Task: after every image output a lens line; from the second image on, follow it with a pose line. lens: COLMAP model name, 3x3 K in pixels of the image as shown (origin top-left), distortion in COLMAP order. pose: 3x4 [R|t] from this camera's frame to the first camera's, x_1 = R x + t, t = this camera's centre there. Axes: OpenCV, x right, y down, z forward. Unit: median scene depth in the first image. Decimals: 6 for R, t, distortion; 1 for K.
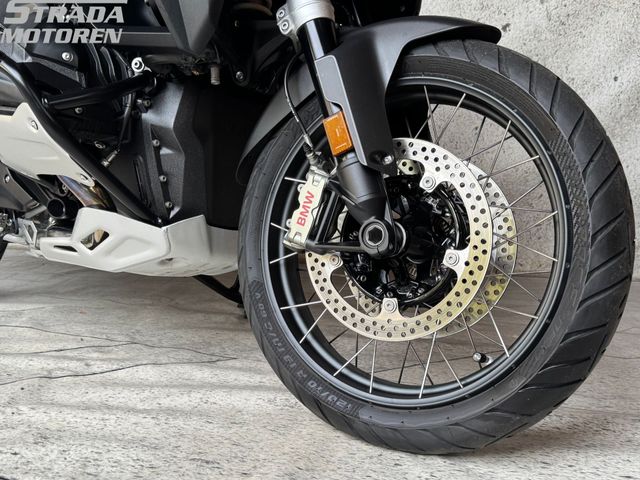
lens RADIAL K [[693.5, 0, 322.3], [0, 693.5, 246.5], [0, 0, 1]] dist [0.022642, 0.000000]
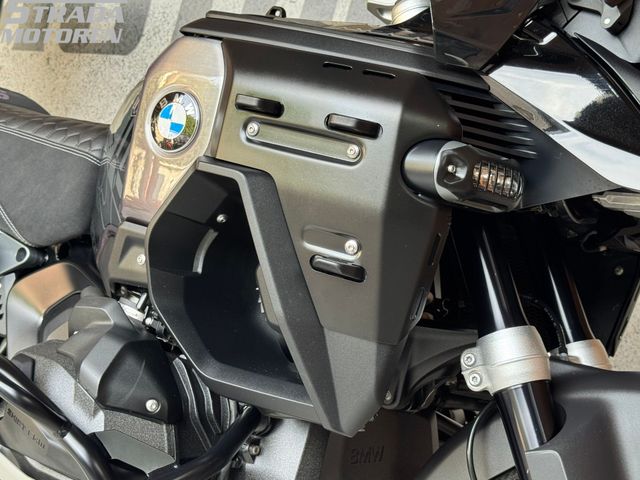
lens RADIAL K [[998.8, 0, 312.7], [0, 998.8, 220.3], [0, 0, 1]] dist [0.110047, 0.000000]
pose [[0.996787, 0.038025, -0.070491, -0.132979], [-0.043740, 0.995723, -0.081383, -0.347482], [0.067095, 0.084205, 0.994187, 0.006535]]
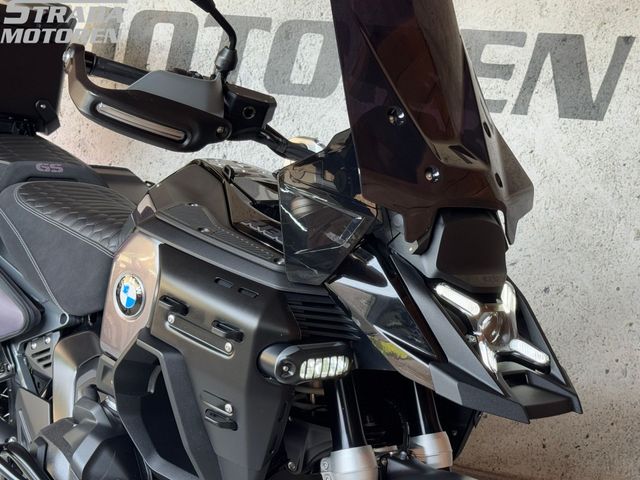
lens RADIAL K [[998.8, 0, 318.0], [0, 998.8, 234.3], [0, 0, 1]] dist [0.110047, 0.000000]
pose [[0.980088, 0.062578, -0.188444, 0.163986], [-0.050036, 0.996249, 0.070601, -0.693497], [0.192155, -0.059766, 0.979543, -0.352223]]
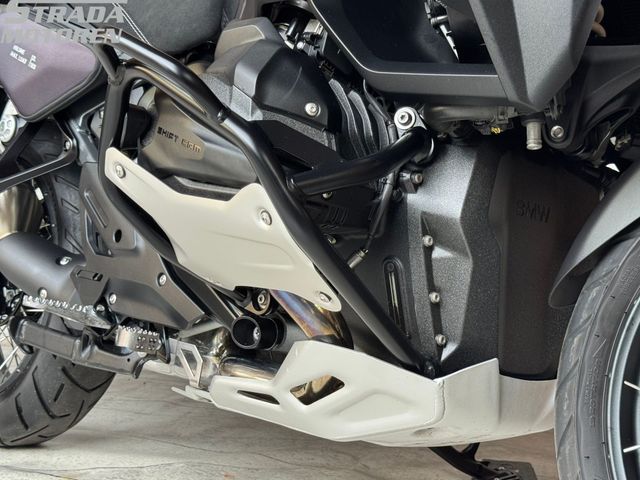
lens RADIAL K [[998.8, 0, 314.0], [0, 998.8, 235.3], [0, 0, 1]] dist [0.110047, 0.000000]
pose [[0.988732, 0.022223, -0.148041, -0.206601], [-0.036987, 0.994525, -0.097737, -0.062248], [0.145058, 0.102111, 0.984140, 0.100058]]
